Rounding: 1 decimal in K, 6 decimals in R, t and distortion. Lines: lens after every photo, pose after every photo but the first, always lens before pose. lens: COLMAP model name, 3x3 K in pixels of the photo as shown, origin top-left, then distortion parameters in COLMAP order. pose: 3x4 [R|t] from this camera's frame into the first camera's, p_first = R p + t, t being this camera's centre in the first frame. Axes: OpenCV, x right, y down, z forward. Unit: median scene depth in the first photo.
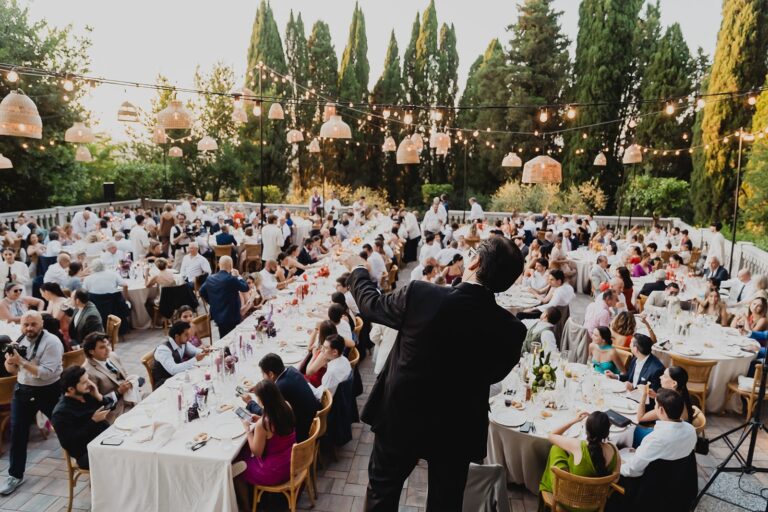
lens RADIAL K [[518.6, 0, 384.0], [0, 518.6, 256.0], [0, 0, 1]] dist [-0.000098, -0.006674]
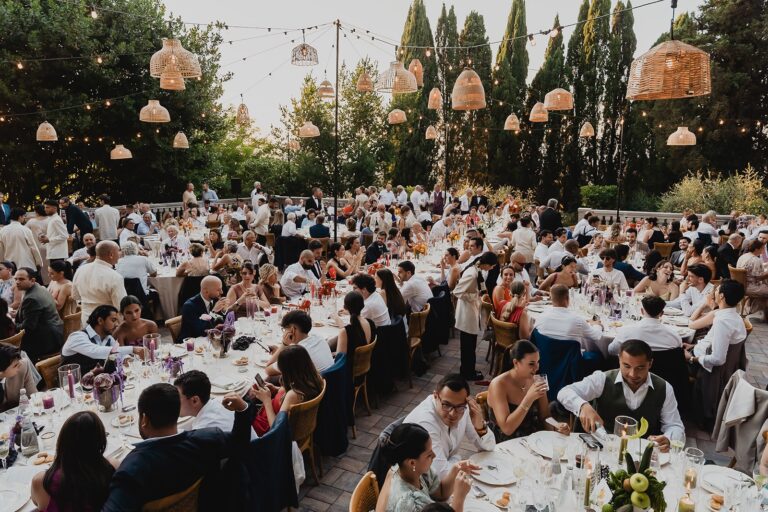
lens RADIAL K [[518.6, 0, 384.0], [0, 518.6, 256.0], [0, 0, 1]] dist [-0.000098, -0.006674]
pose [[0.949033, 0.039957, -0.312635, 0.044757], [-0.046188, 0.998854, -0.012548, 0.006893], [0.311775, 0.026349, 0.949790, 0.094418]]
